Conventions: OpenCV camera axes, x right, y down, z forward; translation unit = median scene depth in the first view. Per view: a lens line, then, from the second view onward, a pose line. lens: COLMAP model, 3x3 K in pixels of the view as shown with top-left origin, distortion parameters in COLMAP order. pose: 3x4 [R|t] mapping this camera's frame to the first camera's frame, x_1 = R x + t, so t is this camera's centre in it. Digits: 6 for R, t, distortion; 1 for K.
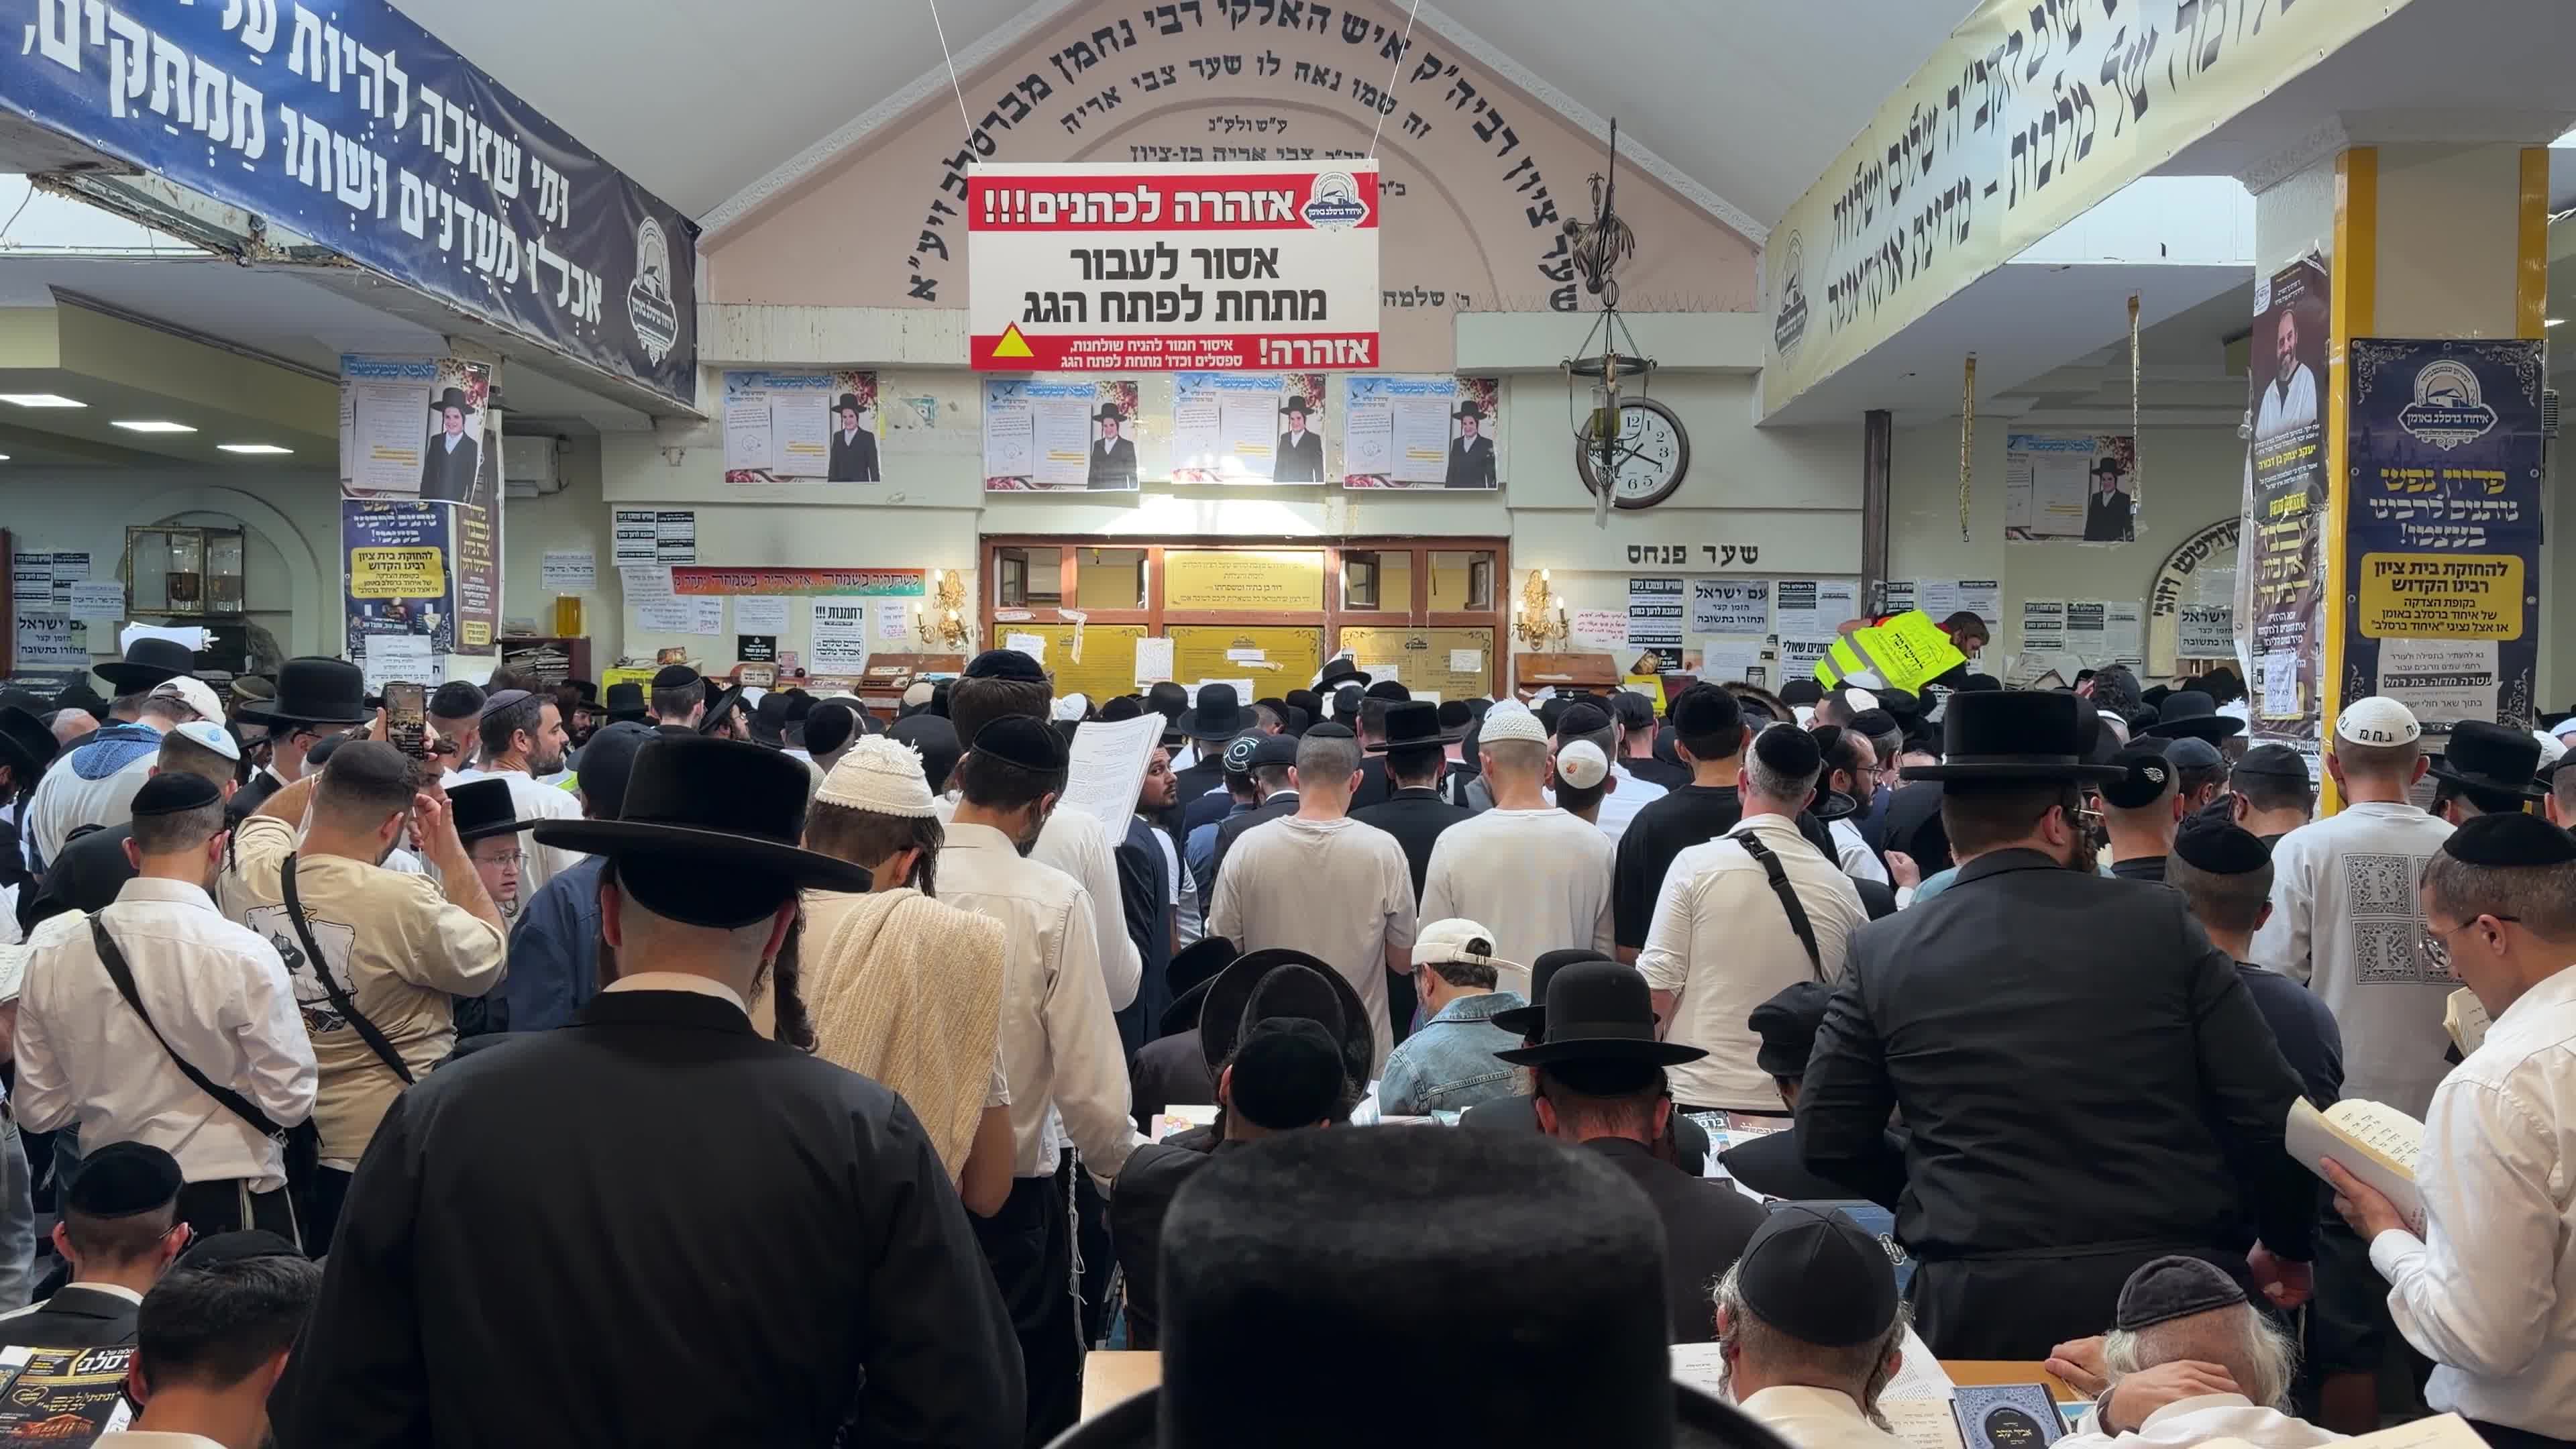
lens RADIAL K [[2088.5, 0, 1281.5], [0, 2088.5, 691.3], [0, 0, 1]] dist [0.189418, -0.371383]
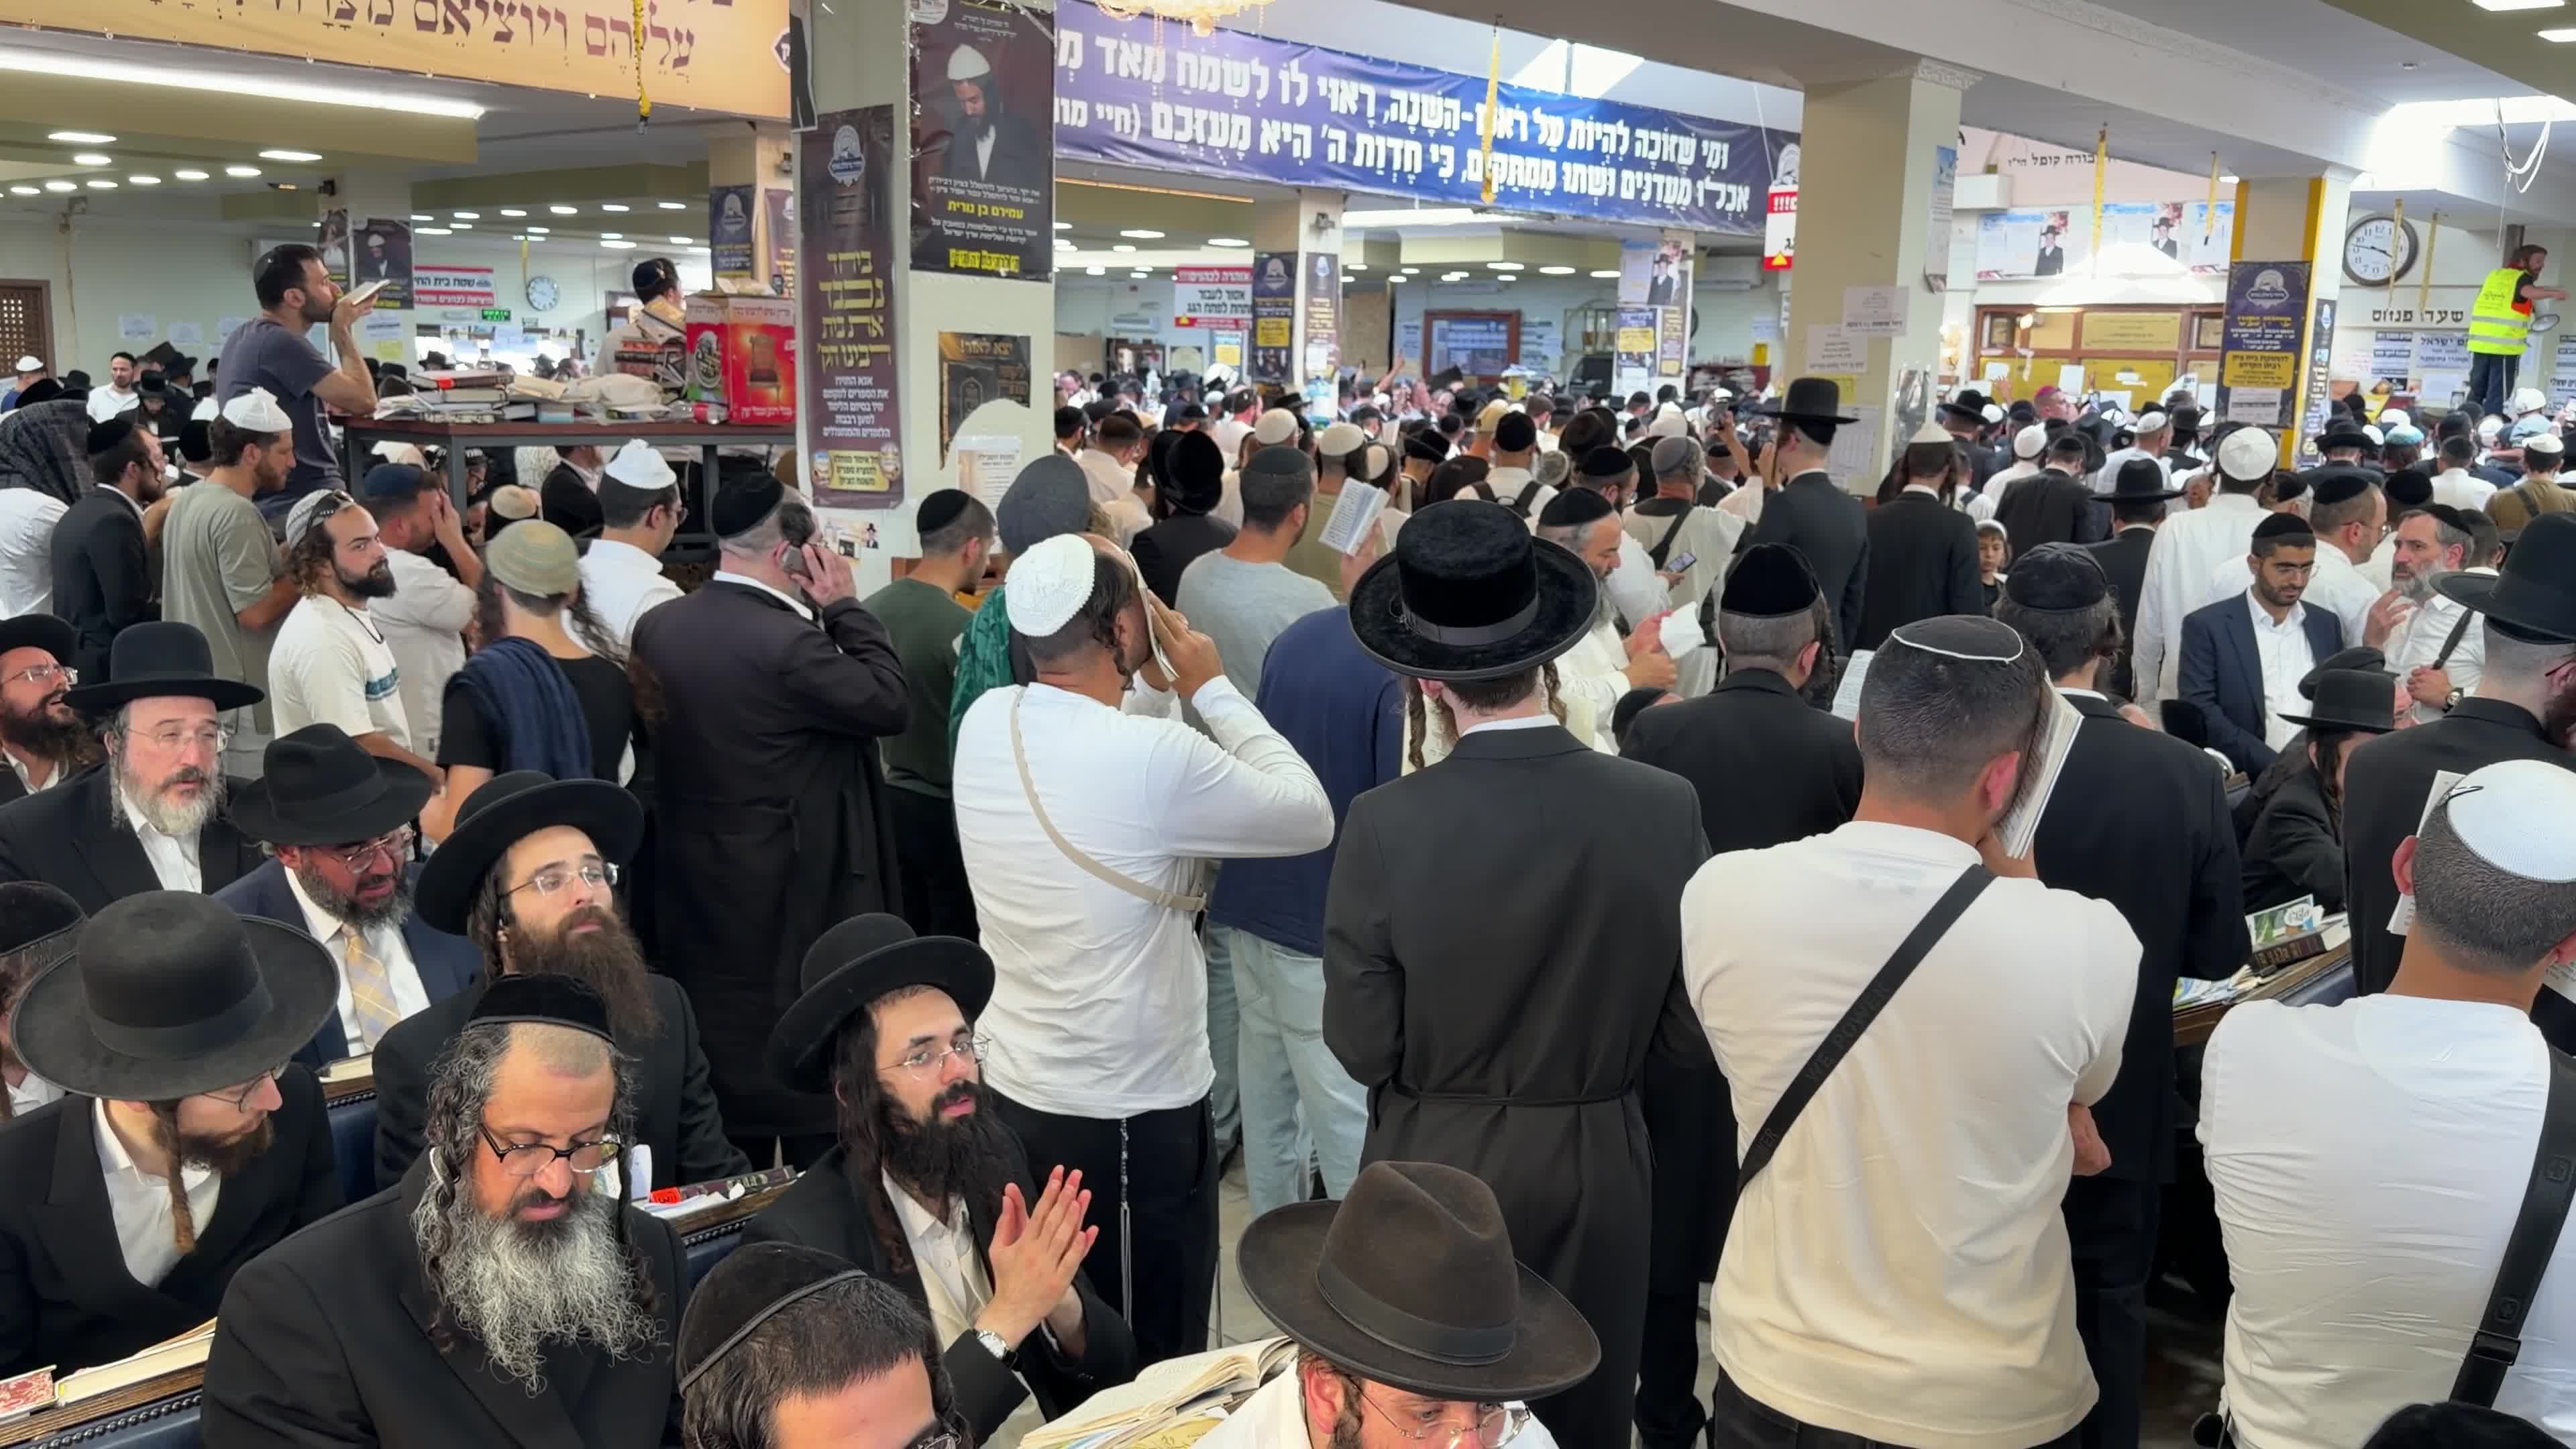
lens RADIAL K [[2088.5, 0, 1281.5], [0, 2088.5, 691.3], [0, 0, 1]] dist [0.189418, -0.371383]
pose [[0.749140, 0.114026, -0.652524, 0.762763], [-0.019572, 0.988453, 0.150258, -0.015421], [0.662123, -0.099793, 0.742721, -0.891746]]
